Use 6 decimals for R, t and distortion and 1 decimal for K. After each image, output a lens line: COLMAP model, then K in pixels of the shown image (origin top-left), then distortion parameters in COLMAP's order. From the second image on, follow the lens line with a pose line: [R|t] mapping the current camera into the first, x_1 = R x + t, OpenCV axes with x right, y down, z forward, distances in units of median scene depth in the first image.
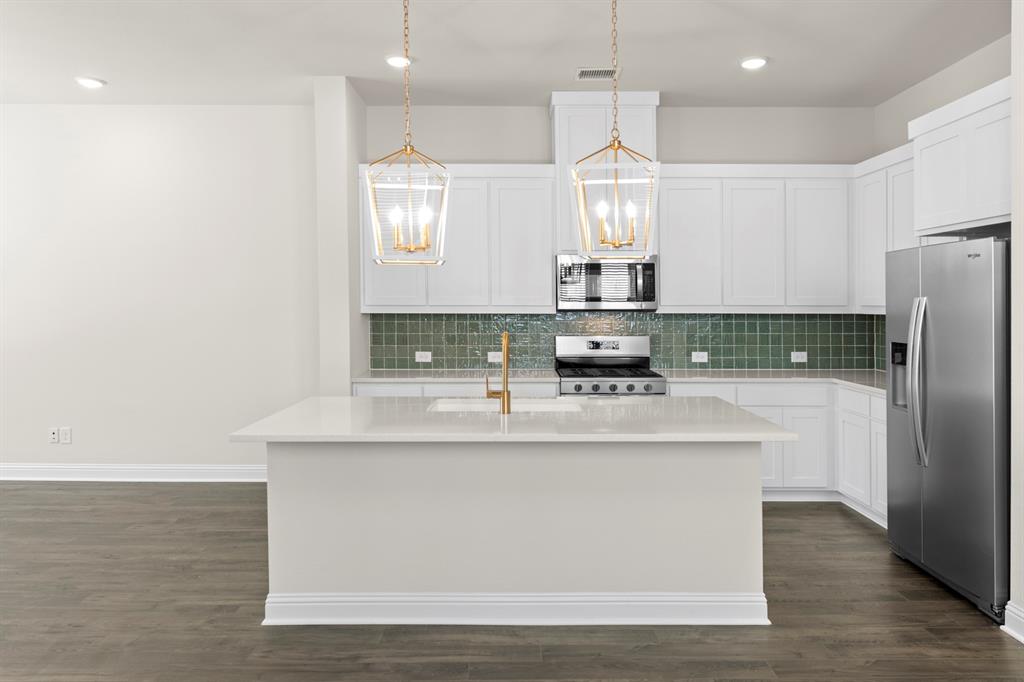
lens RADIAL K [[665.1, 0, 502.1], [0, 665.1, 317.7], [0, 0, 1]] dist [0.011279, -0.010080]
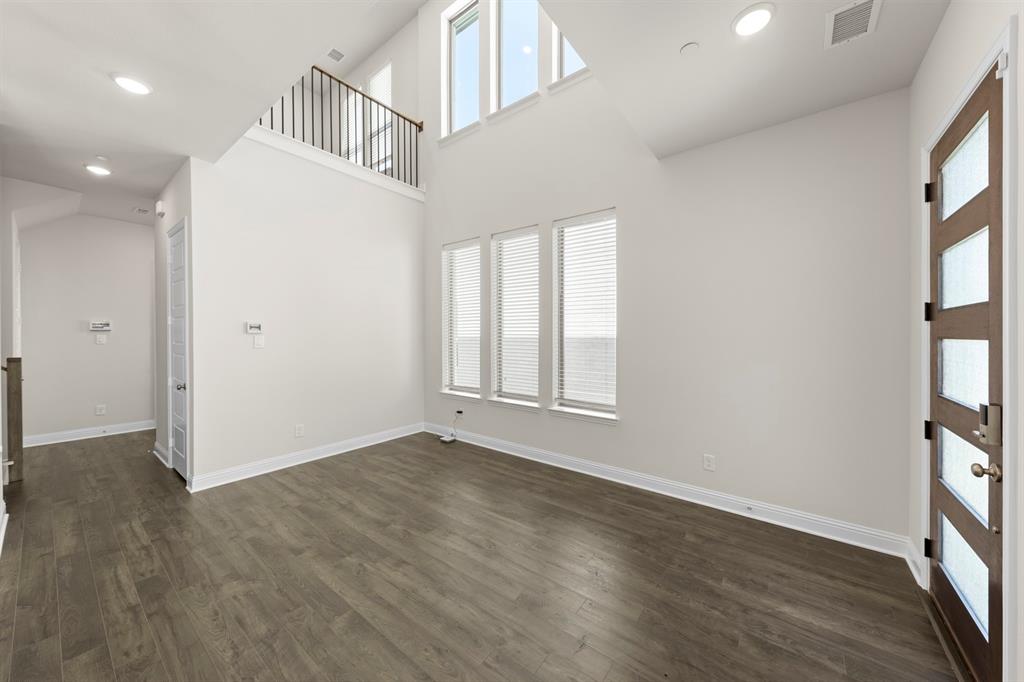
lens RADIAL K [[352.1, 0, 529.7], [0, 352.1, 341.0], [0, 0, 1]] dist [0.000402, -0.000402]
pose [[-0.812068, -0.013536, 0.583406, -0.391674], [0.007445, 0.999409, 0.033551, -0.010814], [-0.583515, 0.031589, -0.811488, 0.585202]]
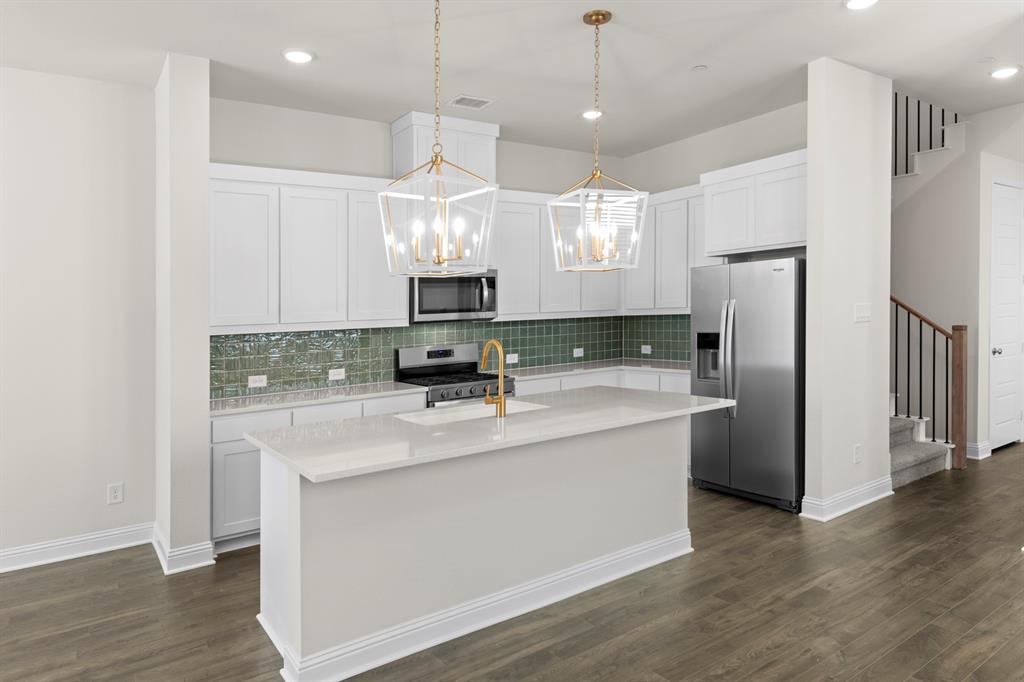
lens RADIAL K [[642.5, 0, 507.4], [0, 642.5, 328.0], [0, 0, 1]] dist [0.009560, -0.007572]
pose [[0.821993, -0.046659, 0.567582, -0.407098], [0.050621, 0.998679, 0.008786, -0.004627], [-0.567243, 0.021510, 0.823270, 0.107489]]
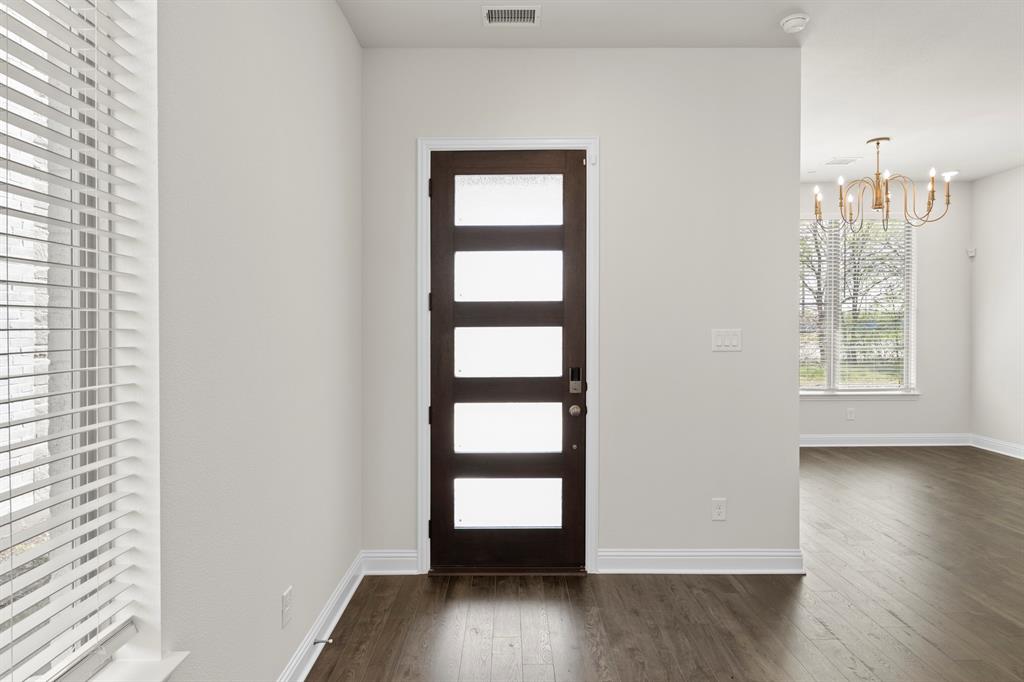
lens RADIAL K [[587.0, 0, 511.1], [0, 587.0, 328.6], [0, 0, 1]] dist [0.001643, 0.000567]
pose [[-0.001006, 0.007183, -0.999974, 0.249369], [-0.012530, 0.999896, 0.007195, -0.003128], [0.999921, 0.012537, -0.000916, 0.026776]]
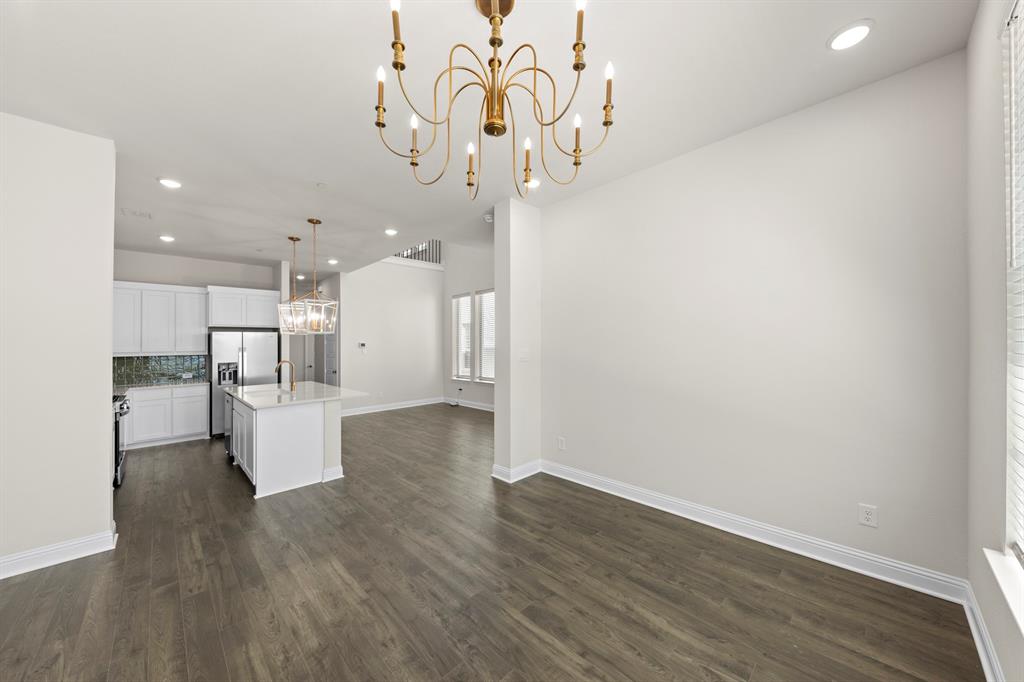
lens RADIAL K [[355.3, 0, 514.2], [0, 355.3, 335.1], [0, 0, 1]] dist [-0.007780, 0.000001]
pose [[-0.701355, 0.026144, 0.712332, -1.134262], [0.026600, 0.999591, -0.010497, -0.029068], [-0.712315, 0.011586, -0.701764, 0.967790]]
